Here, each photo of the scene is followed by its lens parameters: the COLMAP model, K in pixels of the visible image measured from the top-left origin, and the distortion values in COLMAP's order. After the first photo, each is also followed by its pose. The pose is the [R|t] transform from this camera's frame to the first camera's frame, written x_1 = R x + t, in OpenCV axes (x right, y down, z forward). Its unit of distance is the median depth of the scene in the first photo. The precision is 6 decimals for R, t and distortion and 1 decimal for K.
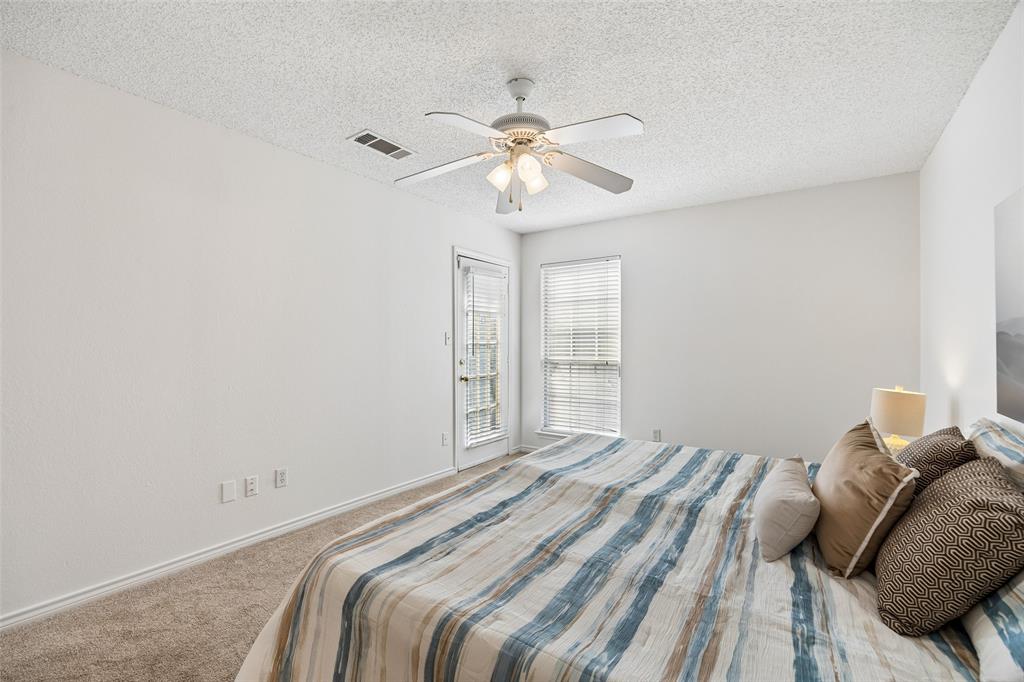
lens RADIAL K [[463.9, 0, 515.3], [0, 463.9, 344.1], [0, 0, 1]] dist [-0.021259, 0.000072]
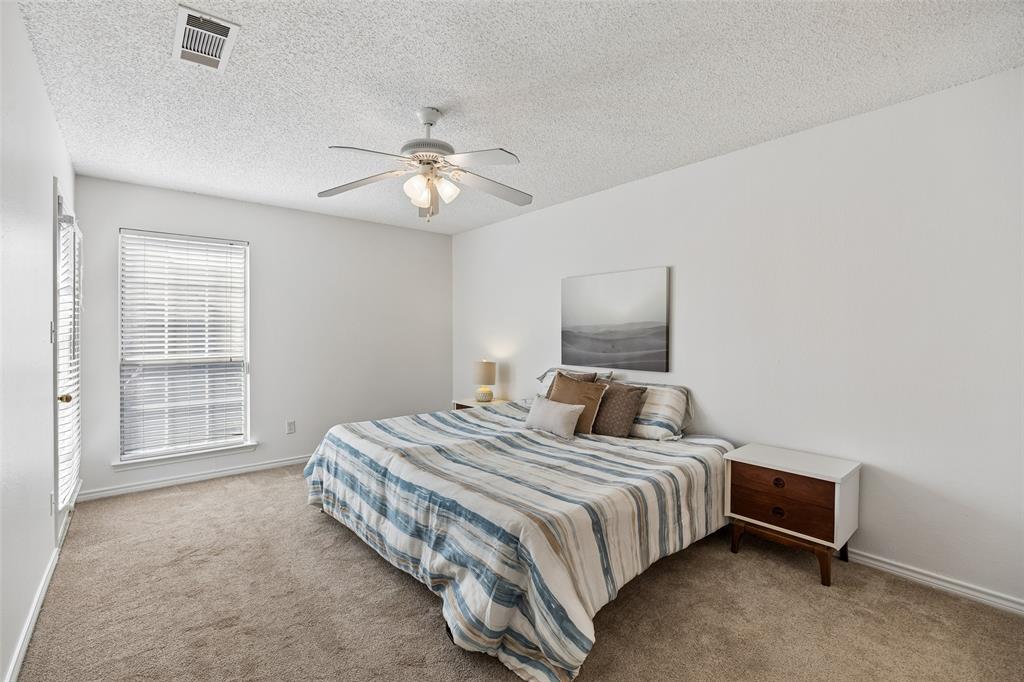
lens RADIAL K [[463.9, 0, 513.3], [0, 463.9, 338.3], [0, 0, 1]] dist [-0.021259, 0.000072]
pose [[0.213844, -0.012788, 0.976784, -0.560733], [0.006030, 0.999913, 0.011771, -0.007524], [-0.976849, 0.003373, 0.213902, 0.290907]]
